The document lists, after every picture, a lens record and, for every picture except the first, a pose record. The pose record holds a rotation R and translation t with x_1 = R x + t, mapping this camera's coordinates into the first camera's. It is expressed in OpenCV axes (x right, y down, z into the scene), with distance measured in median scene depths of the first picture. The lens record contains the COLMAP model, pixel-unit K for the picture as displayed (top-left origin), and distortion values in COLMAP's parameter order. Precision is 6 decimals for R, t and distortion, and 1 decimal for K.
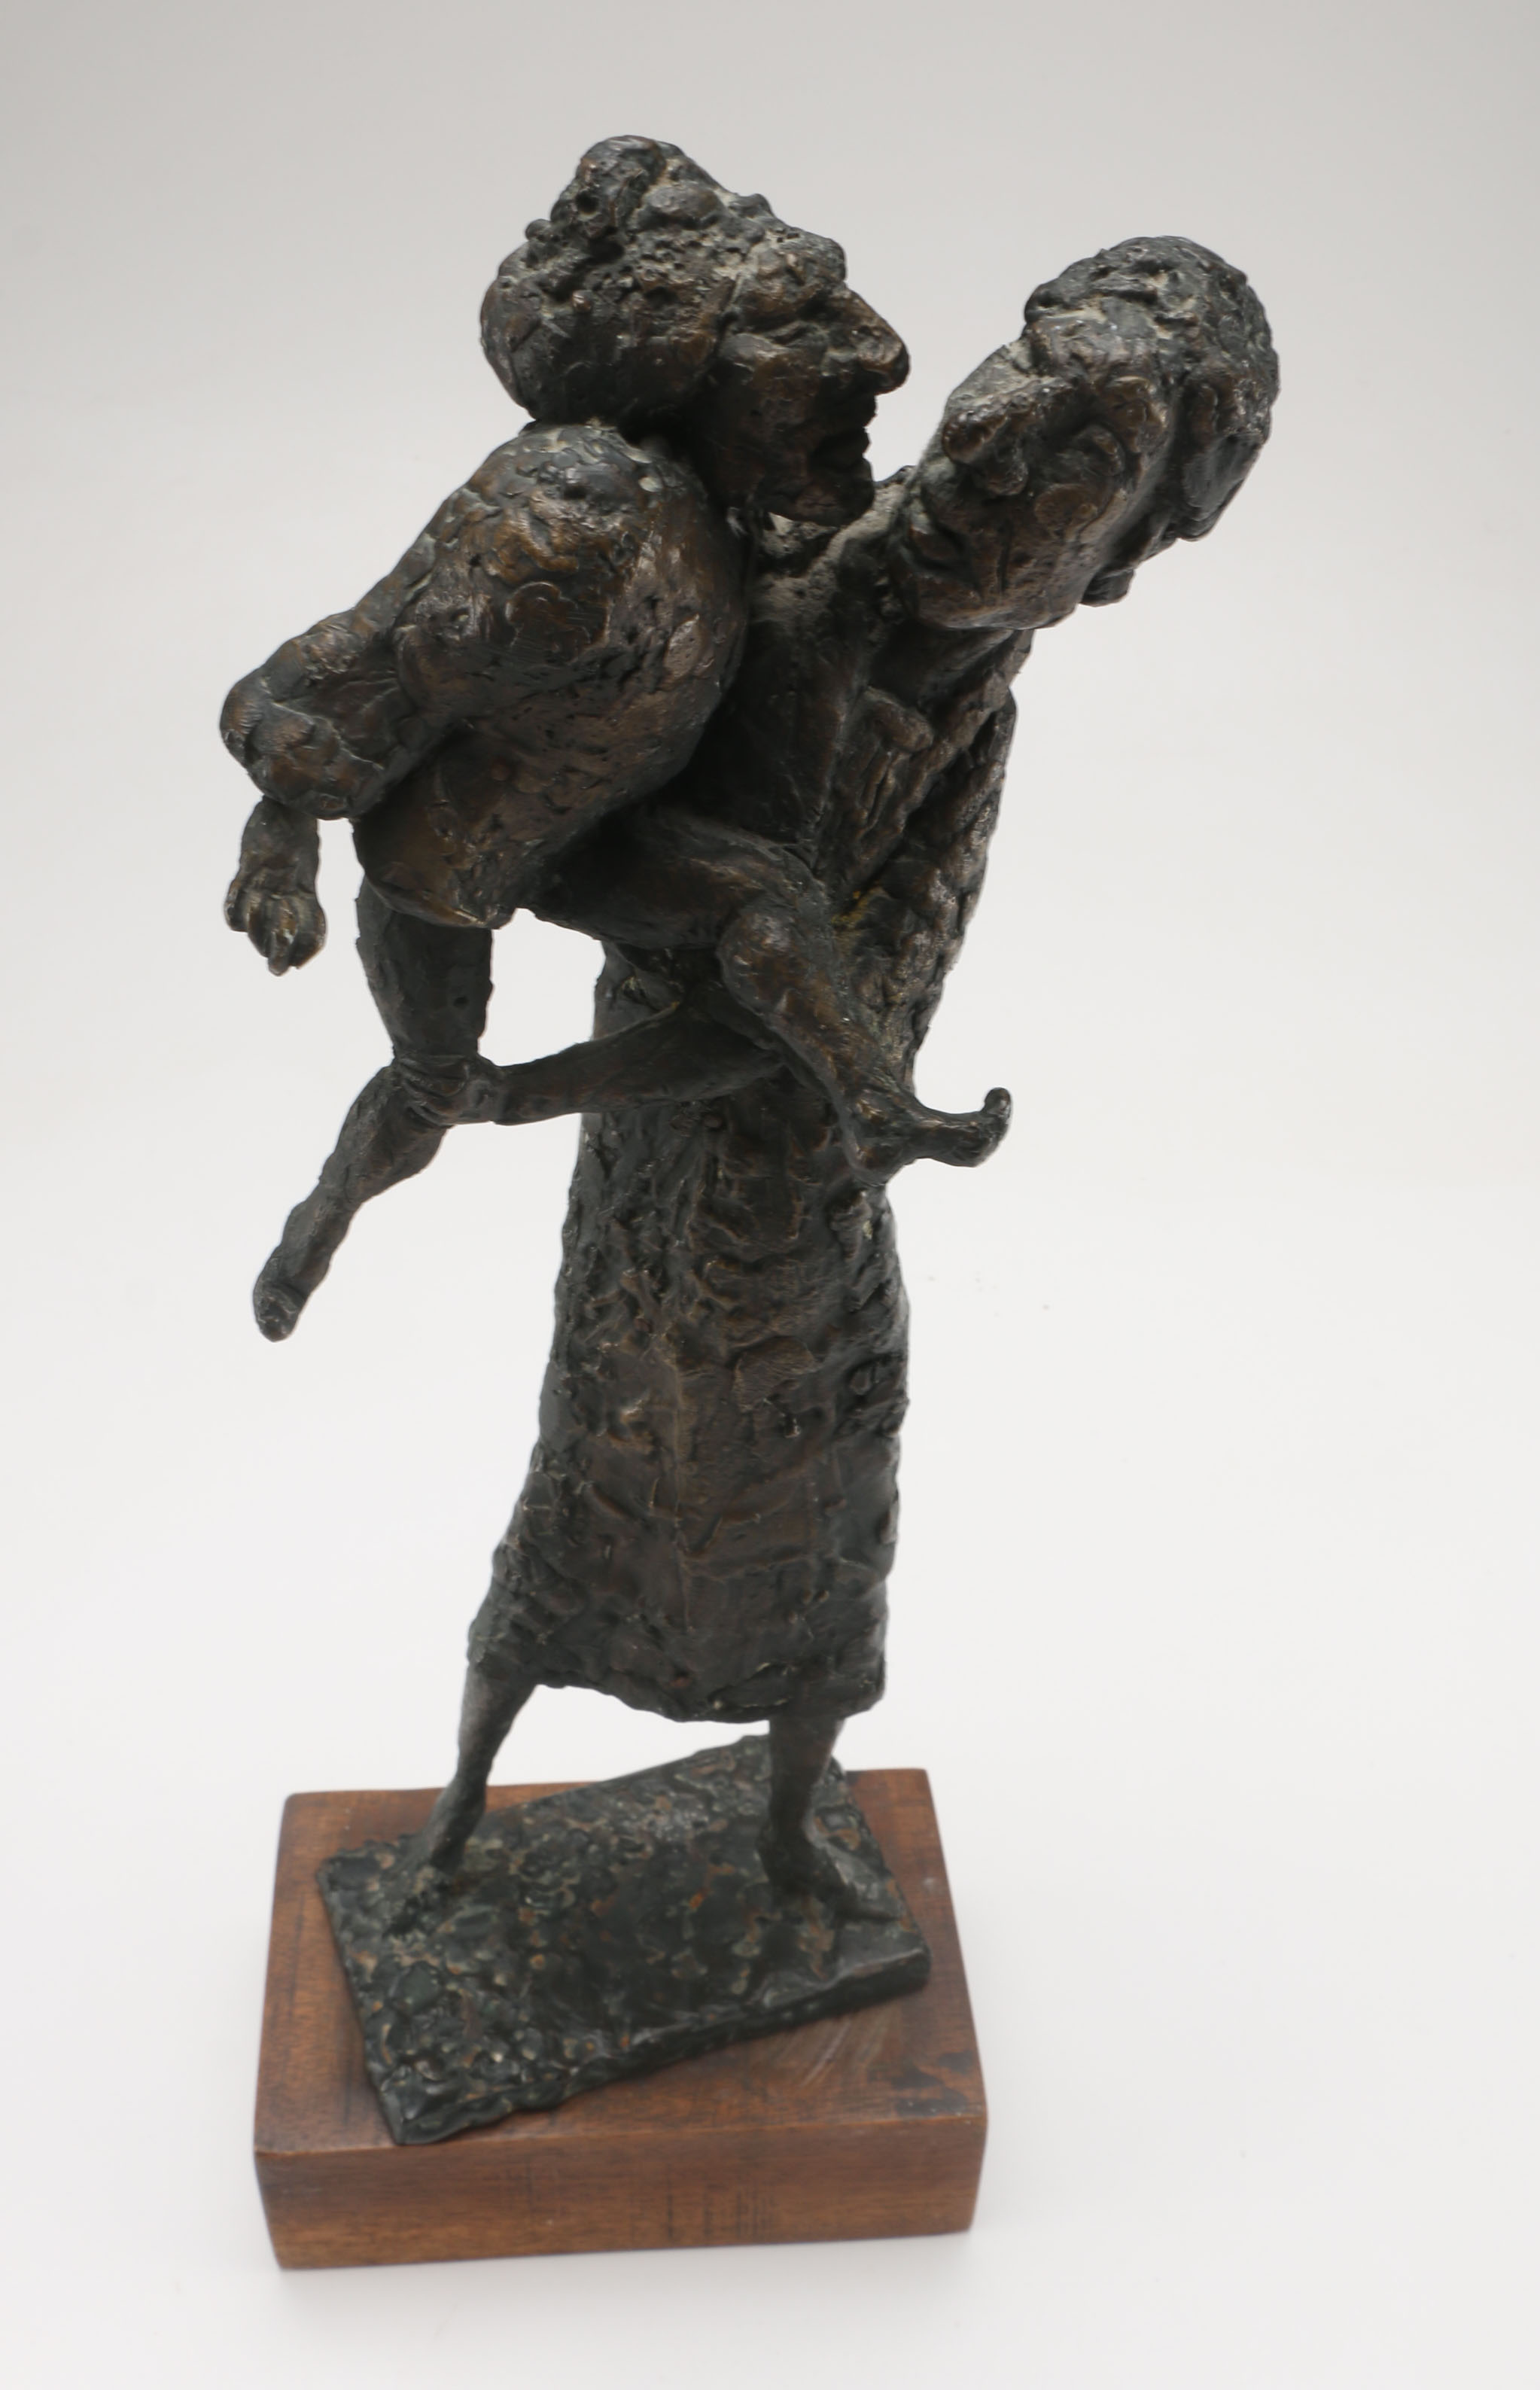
lens RADIAL K [[2508.7, 0, 788.7], [0, 2508.7, 1148.2], [0, 0, 1]] dist [-0.164794, 0.198109]
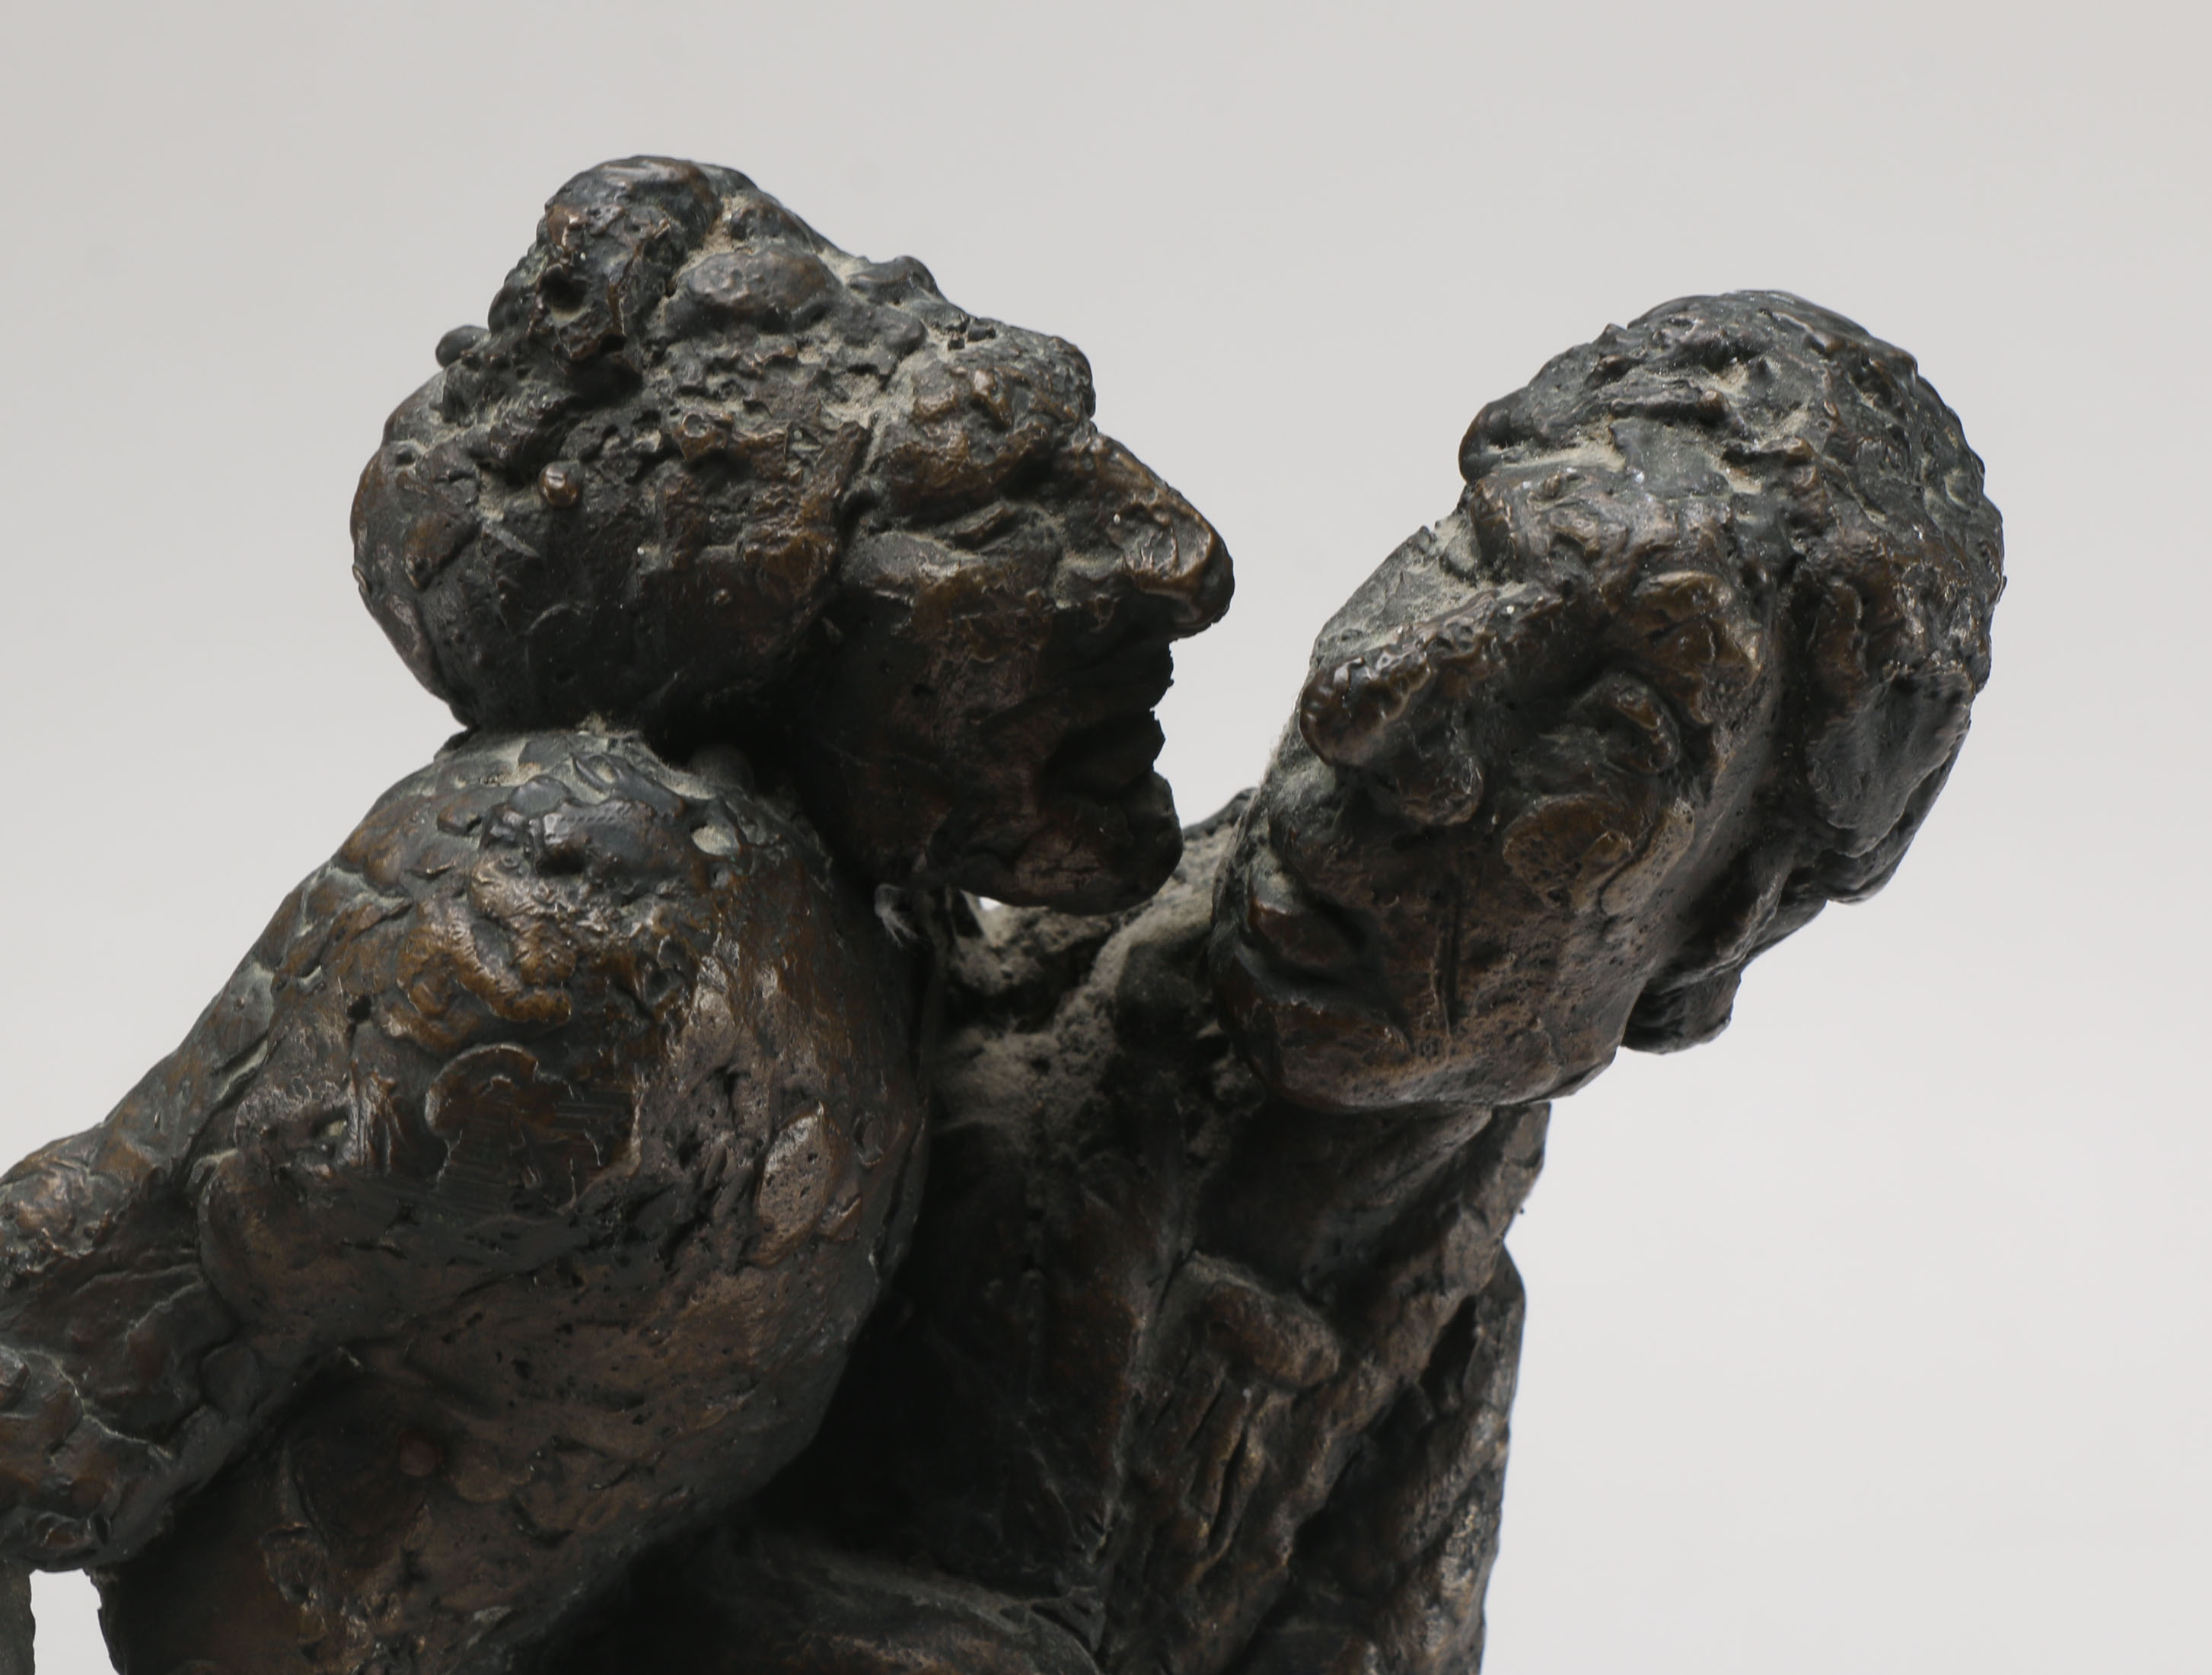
lens RADIAL K [[7077.5, 0, 1067.5], [0, 7077.5, 834.0], [0, 0, 1]] dist [0.169733, -0.947194]
pose [[0.998678, -0.051381, -0.001805, 0.015689], [0.048843, 0.959149, -0.278653, 0.118368], [0.016048, 0.278196, 0.960390, -0.326184]]
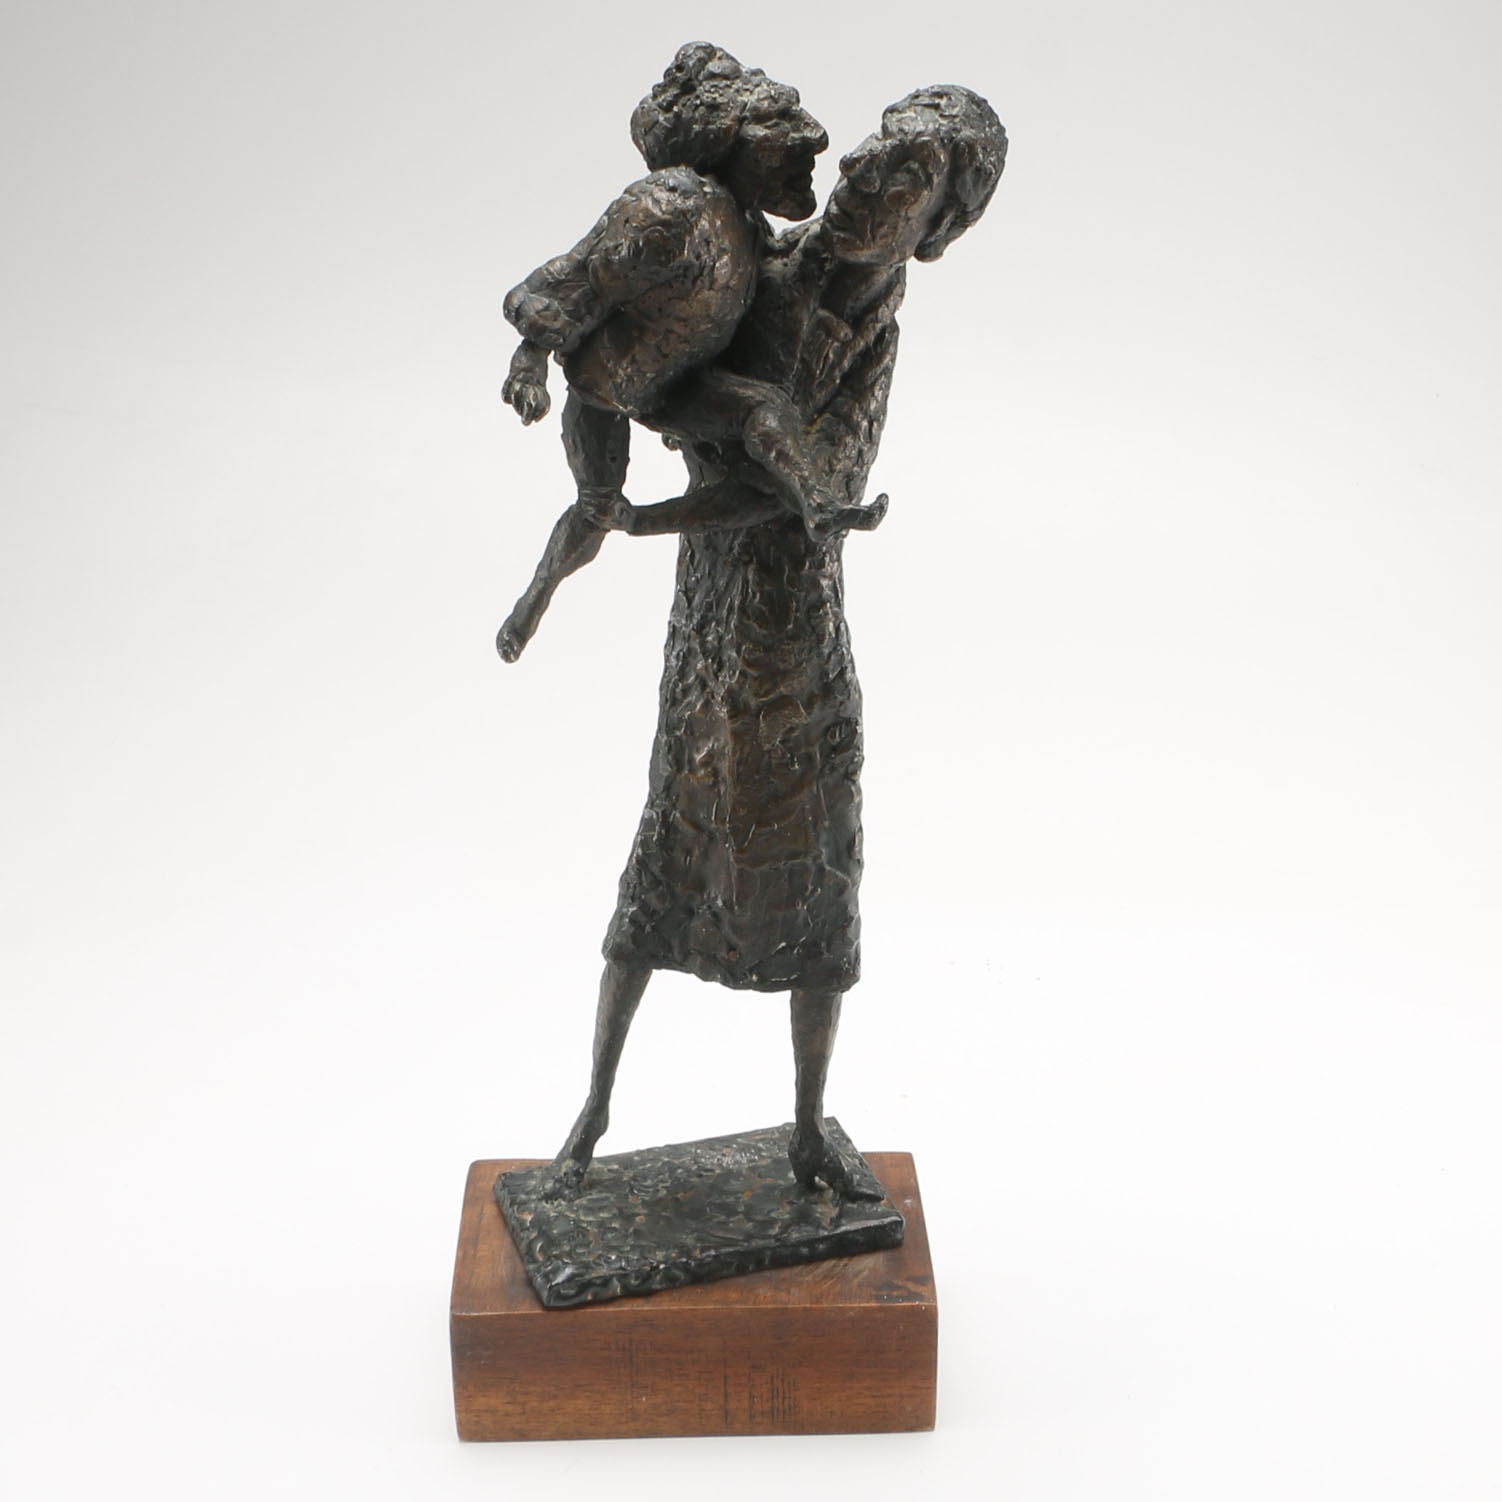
lens RADIAL K [[3088.0, 0, 876.3], [0, 3088.0, 750.3], [0, 0, 1]] dist [-0.168814, -0.071720]
pose [[0.999409, -0.007633, -0.033503, 0.171720], [-0.001391, 0.965229, -0.261404, 0.874698], [0.034333, 0.261296, 0.964648, -1.407409]]
